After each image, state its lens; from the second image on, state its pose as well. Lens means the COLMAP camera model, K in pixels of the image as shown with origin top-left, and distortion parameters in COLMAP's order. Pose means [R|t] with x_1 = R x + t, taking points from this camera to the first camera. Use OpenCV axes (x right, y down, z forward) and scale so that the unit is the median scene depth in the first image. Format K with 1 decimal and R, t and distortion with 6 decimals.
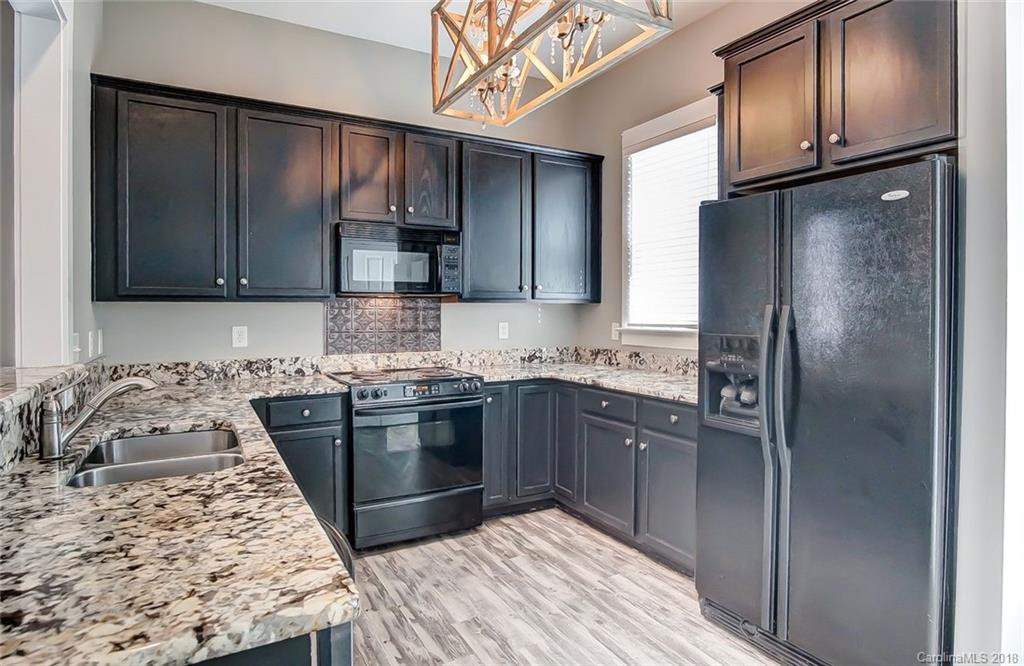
lens RADIAL K [[581.9, 0, 531.5], [0, 581.9, 315.2], [0, 0, 1]] dist [-0.026390, -0.000414]
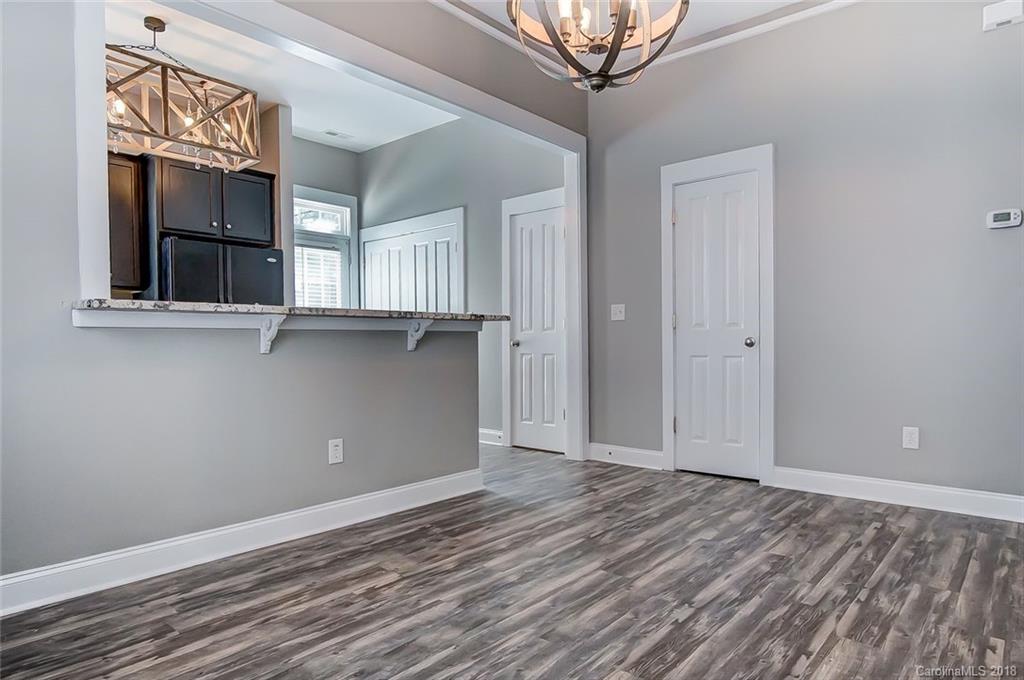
lens RADIAL K [[599.1, 0, 557.3], [0, 599.1, 359.4], [0, 0, 1]] dist [-0.029530, 0.000688]
pose [[-0.355187, -0.023837, 0.934491, -1.352782], [0.015049, 0.999399, 0.031212, 0.109887], [-0.934674, 0.025149, -0.354615, 0.373237]]
